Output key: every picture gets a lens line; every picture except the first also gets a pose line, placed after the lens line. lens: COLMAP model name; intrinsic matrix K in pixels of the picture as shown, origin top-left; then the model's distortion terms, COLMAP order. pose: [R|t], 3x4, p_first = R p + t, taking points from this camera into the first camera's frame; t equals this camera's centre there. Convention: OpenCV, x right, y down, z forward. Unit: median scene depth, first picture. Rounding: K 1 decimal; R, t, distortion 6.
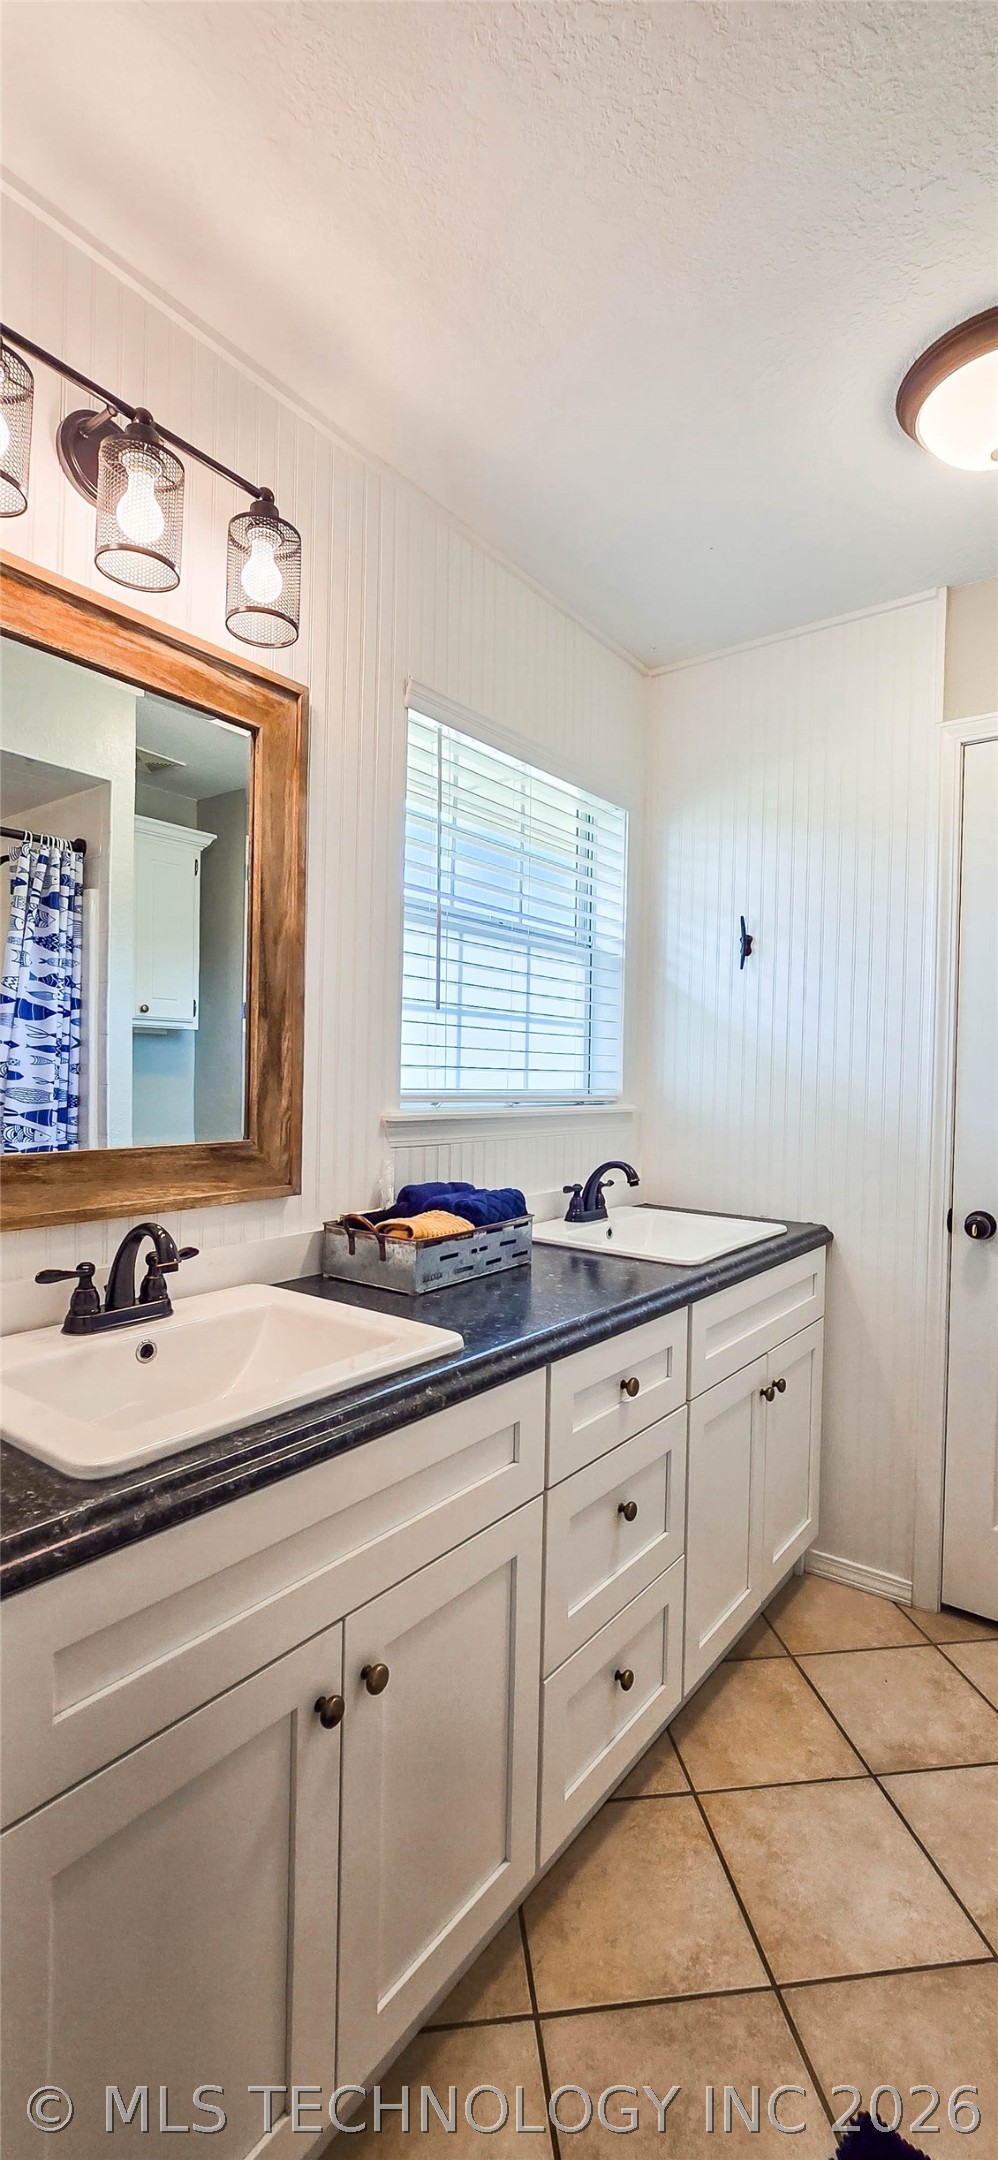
lens RADIAL K [[882.3, 0, 512.7], [0, 882.3, 1080.0], [0, 0, 1]] dist [-0.006124, 0.000867]
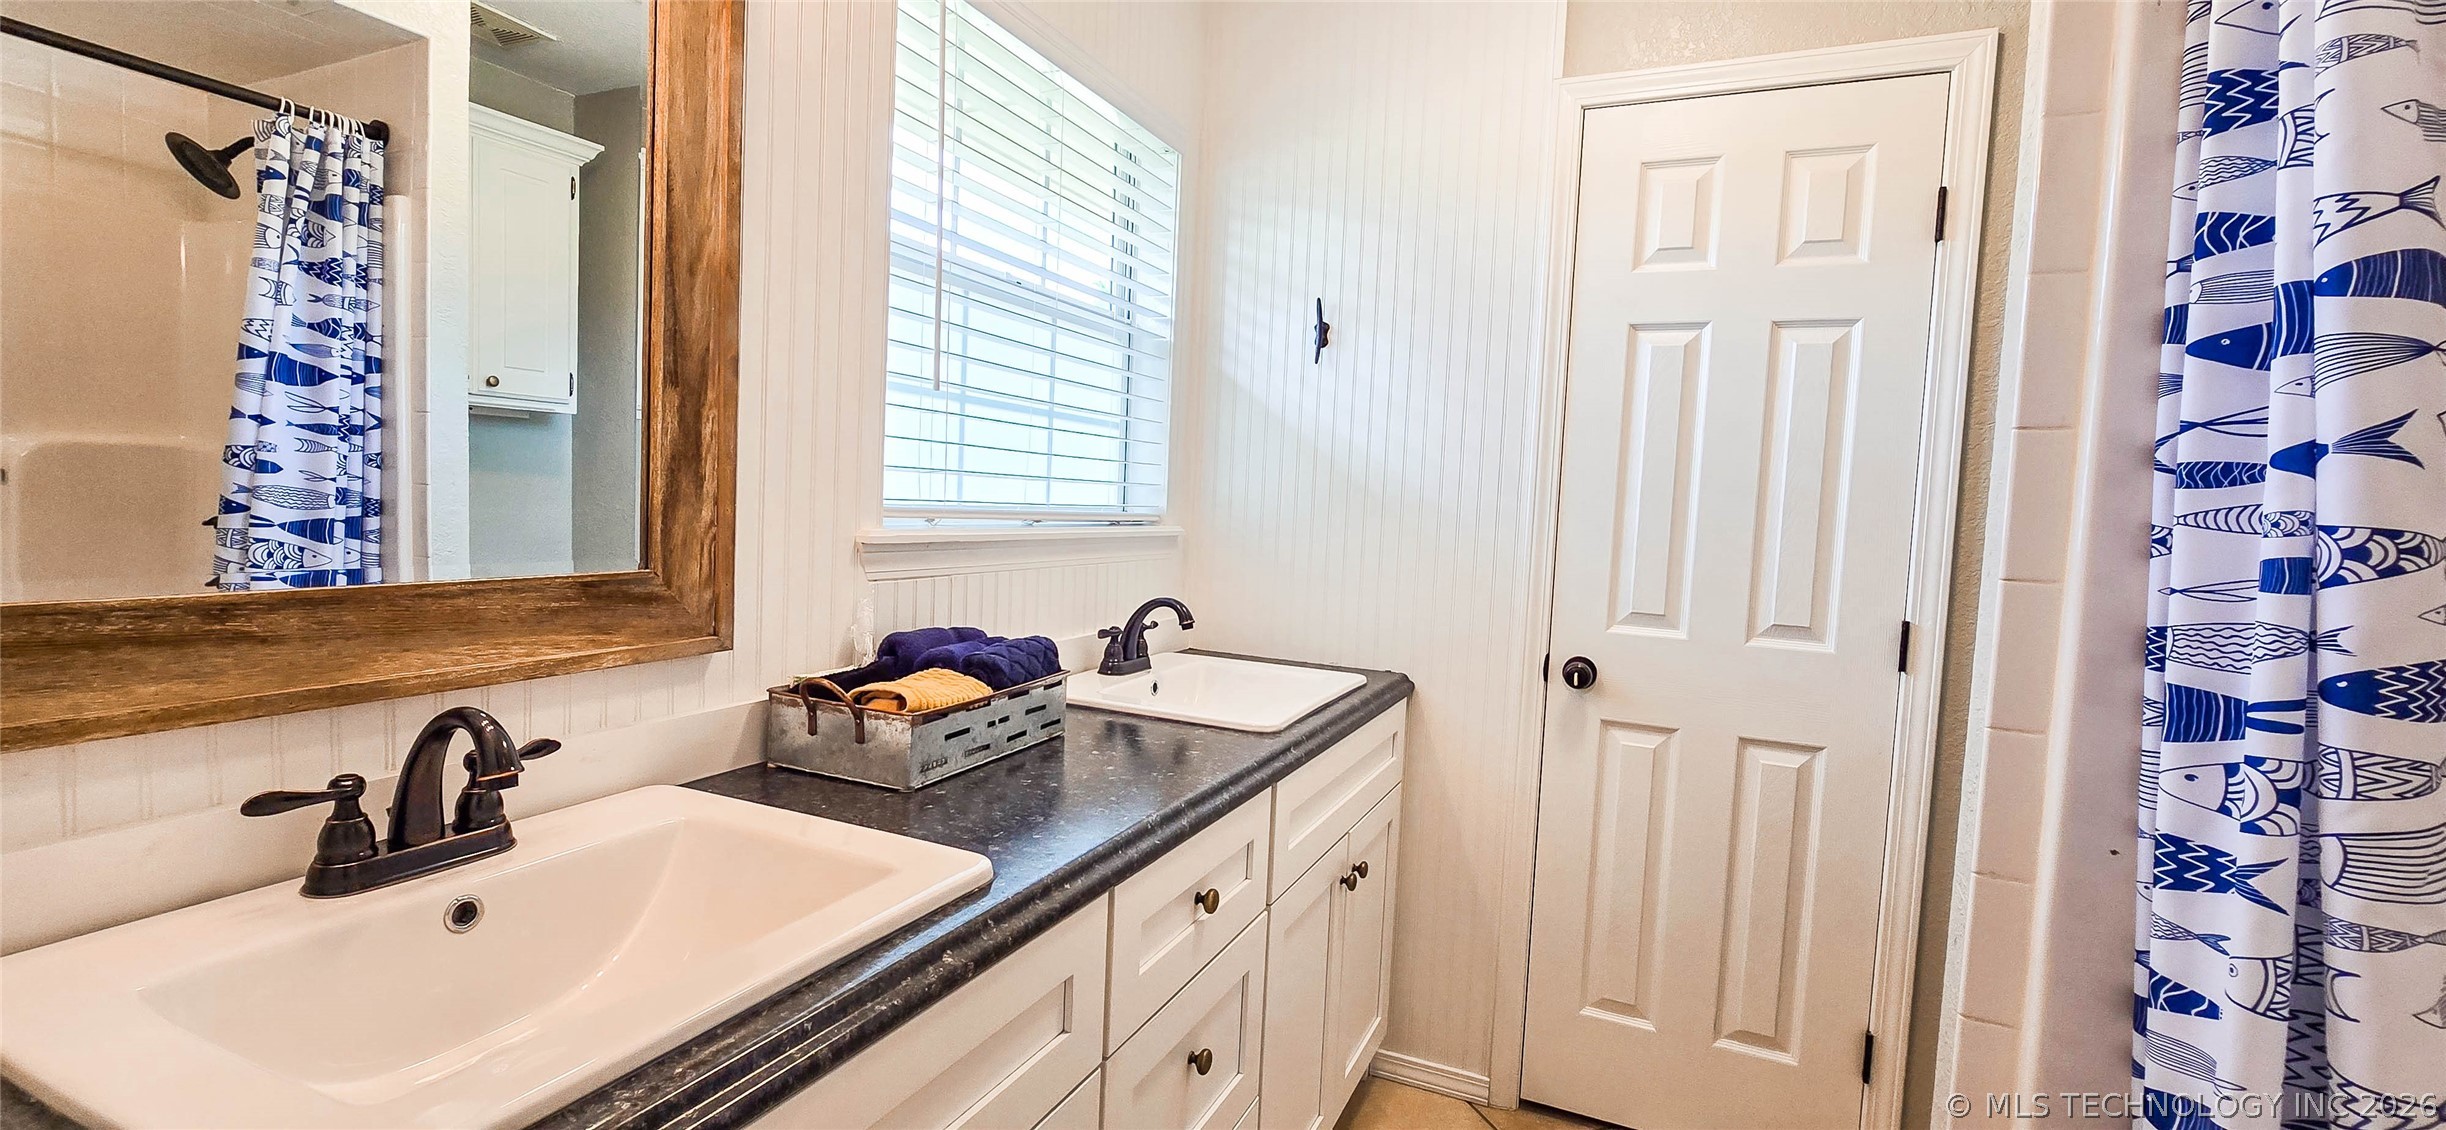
lens RADIAL K [[999.2, 0, 1225.0], [0, 999.2, 551.0], [0, 0, 1]] dist [-0.006124, 0.000867]
pose [[0.974299, 0.012498, 0.224913, -0.042131], [-0.024317, 0.998460, 0.049856, 0.005510], [-0.223943, -0.054044, 0.973103, 0.160236]]
